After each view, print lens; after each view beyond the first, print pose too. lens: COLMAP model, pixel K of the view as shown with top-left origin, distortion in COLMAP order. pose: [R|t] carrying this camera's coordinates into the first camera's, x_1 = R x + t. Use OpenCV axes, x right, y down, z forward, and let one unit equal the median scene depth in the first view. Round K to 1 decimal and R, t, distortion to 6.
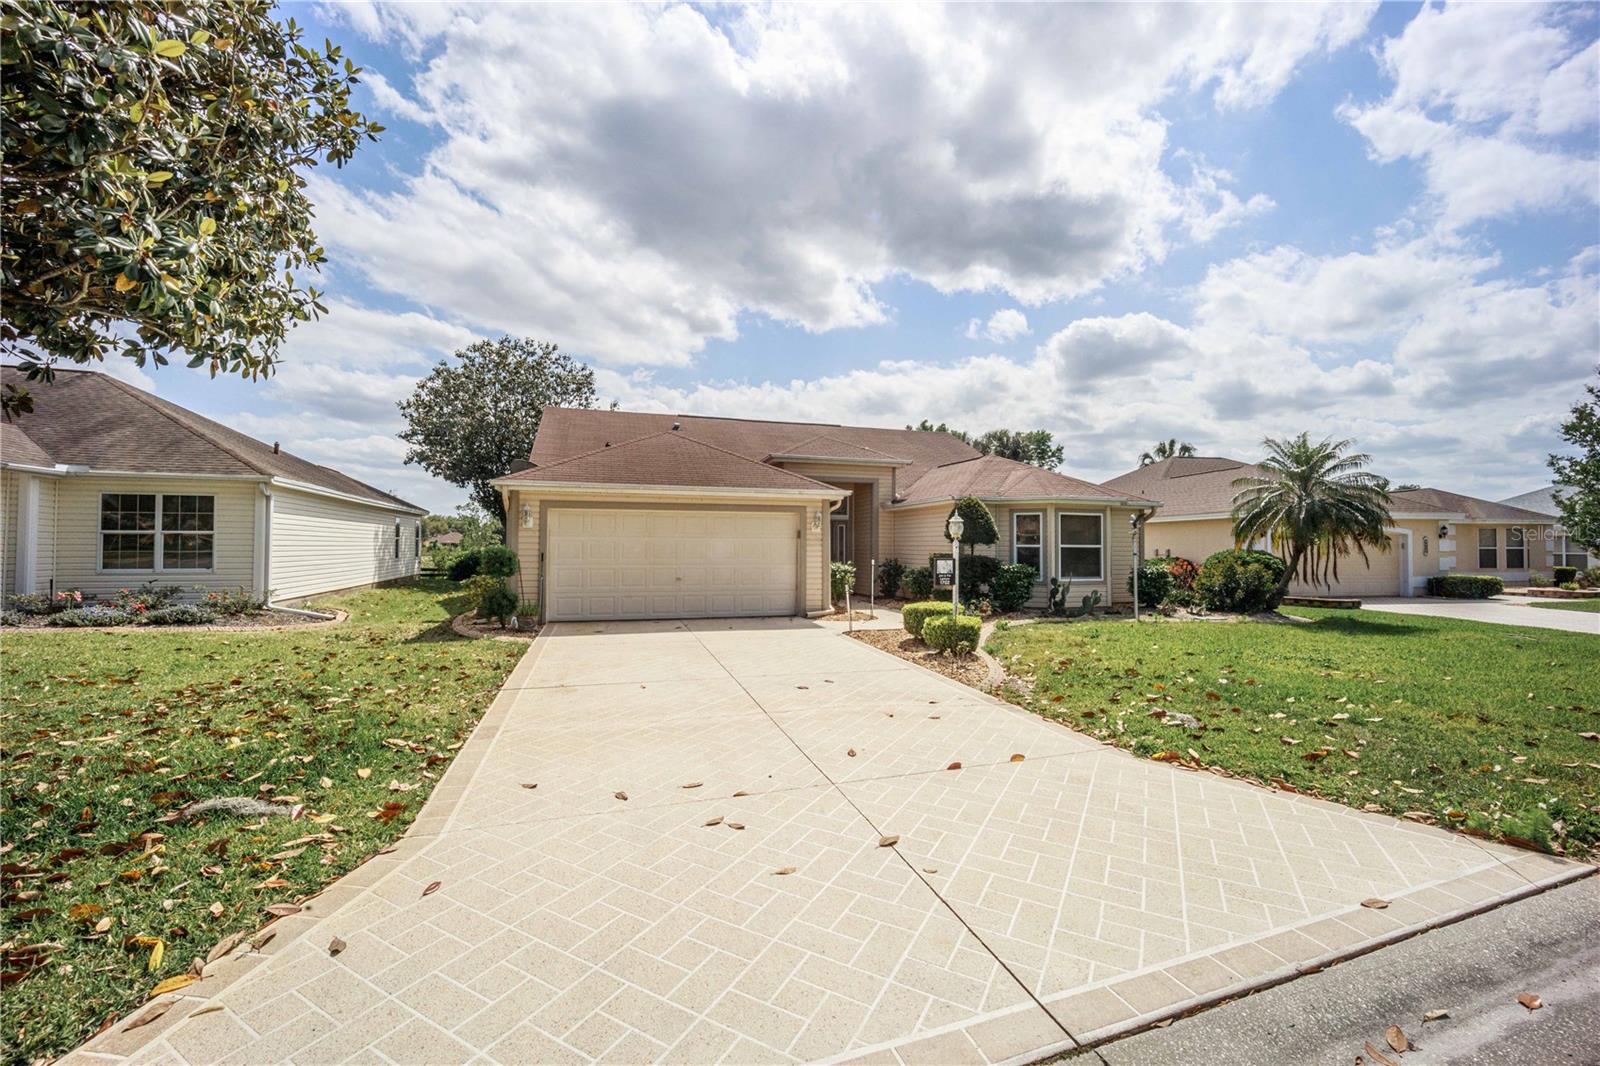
lens RADIAL K [[646.9, 0, 773.9], [0, 646.9, 514.9], [0, 0, 1]] dist [-0.024052, -0.000362]
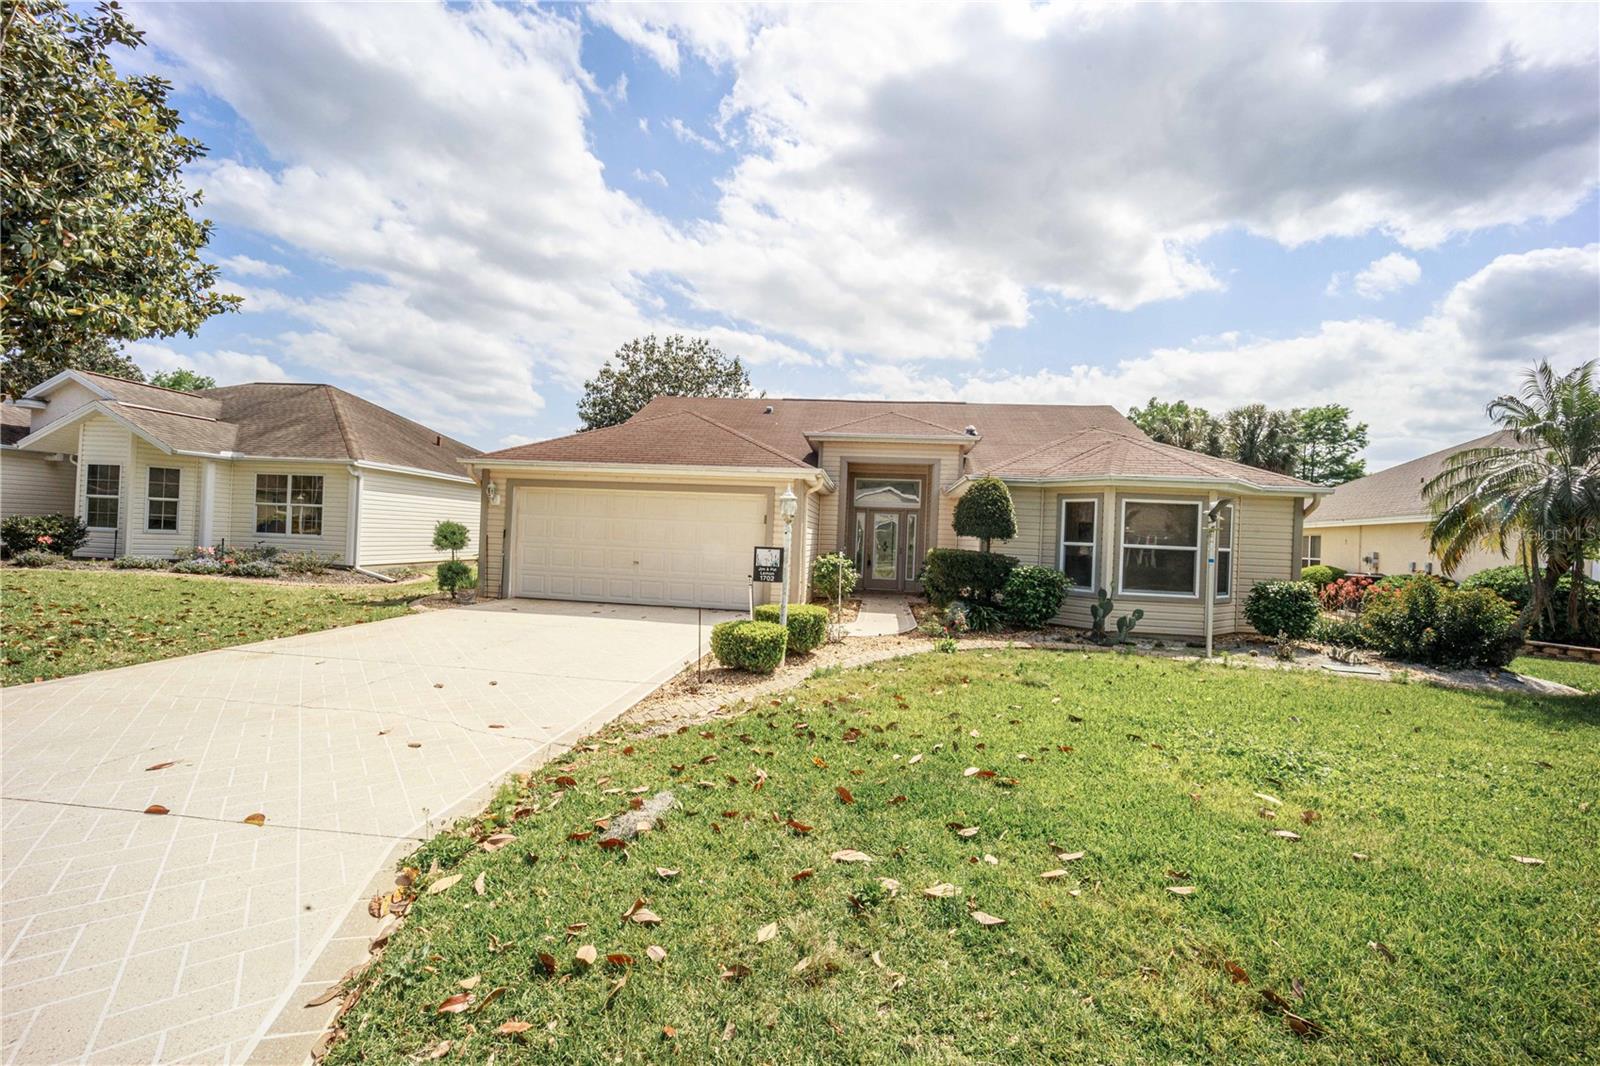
lens RADIAL K [[646.9, 0, 800.5], [0, 646.9, 538.3], [0, 0, 1]] dist [-0.024052, -0.000362]
pose [[0.917446, 0.035591, -0.396264, 0.329545], [-0.019597, 0.998824, 0.044338, 0.012489], [0.397376, -0.032912, 0.917065, 0.168489]]
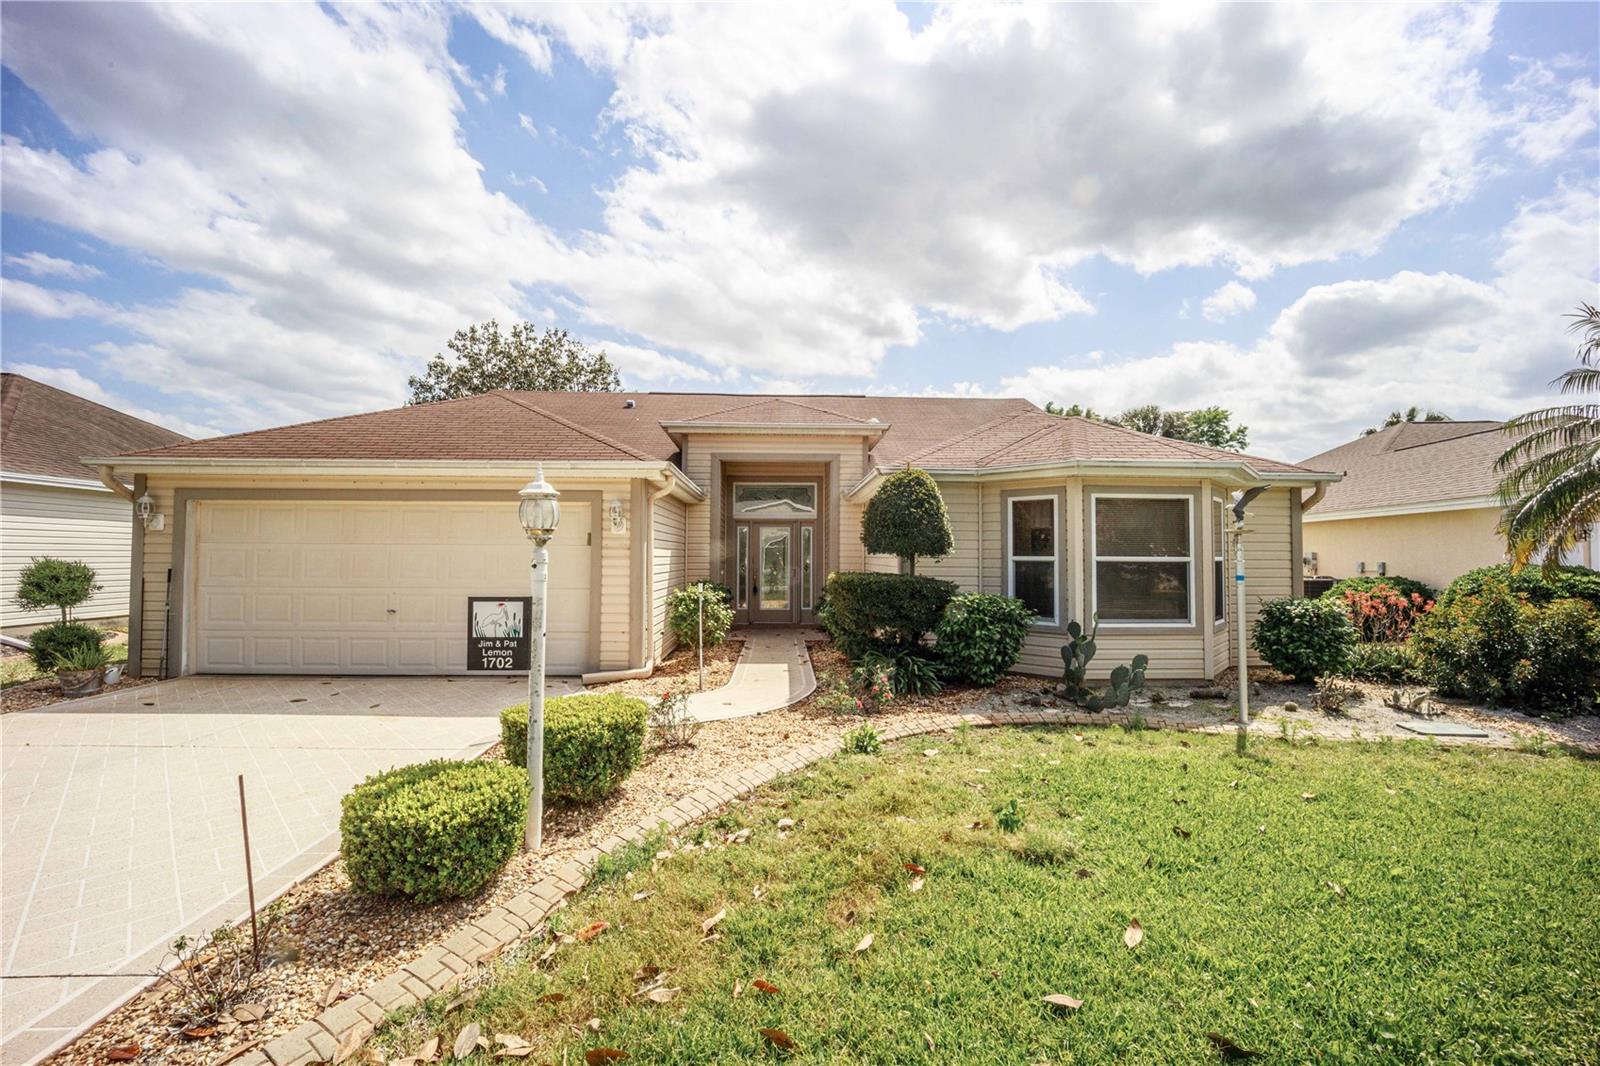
lens RADIAL K [[646.9, 0, 809.2], [0, 646.9, 532.8], [0, 0, 1]] dist [-0.024052, -0.000362]
pose [[0.969908, -0.008247, -0.243334, 0.288243], [0.010914, 0.999894, 0.009617, 0.016302], [0.243229, -0.011983, 0.969895, 0.370718]]
